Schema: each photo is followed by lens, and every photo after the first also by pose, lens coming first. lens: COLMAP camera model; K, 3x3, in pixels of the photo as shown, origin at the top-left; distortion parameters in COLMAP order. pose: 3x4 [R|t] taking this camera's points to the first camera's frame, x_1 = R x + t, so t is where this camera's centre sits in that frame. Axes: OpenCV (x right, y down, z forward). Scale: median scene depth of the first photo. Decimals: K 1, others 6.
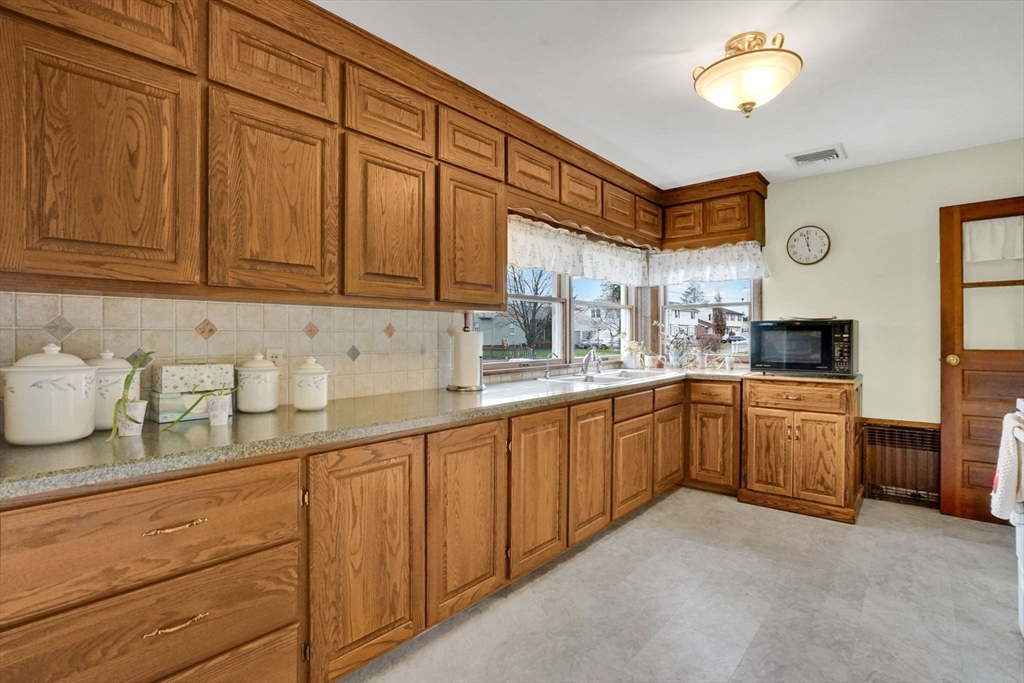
lens RADIAL K [[497.0, 0, 515.8], [0, 497.0, 332.5], [0, 0, 1]] dist [-0.021963, 0.001255]
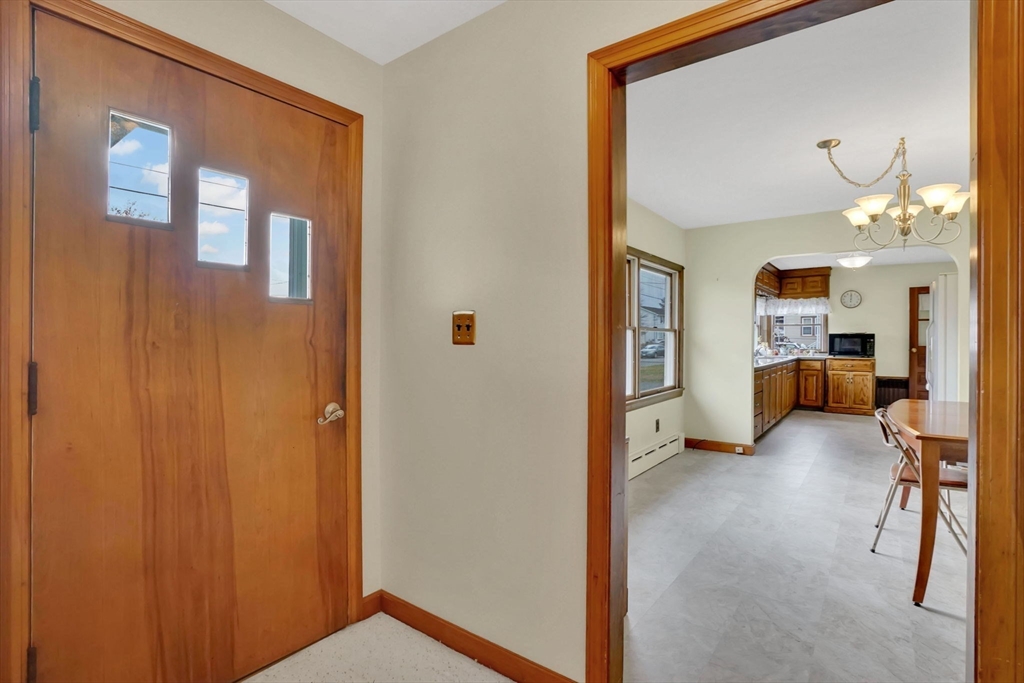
lens RADIAL K [[497.0, 0, 508.0], [0, 497.0, 340.8], [0, 0, 1]] dist [-0.021963, 0.001255]
pose [[0.998696, 0.010077, 0.050044, -1.147004], [-0.010214, 0.999945, 0.002483, 0.019963], [-0.050016, -0.002991, 0.998744, -1.227576]]
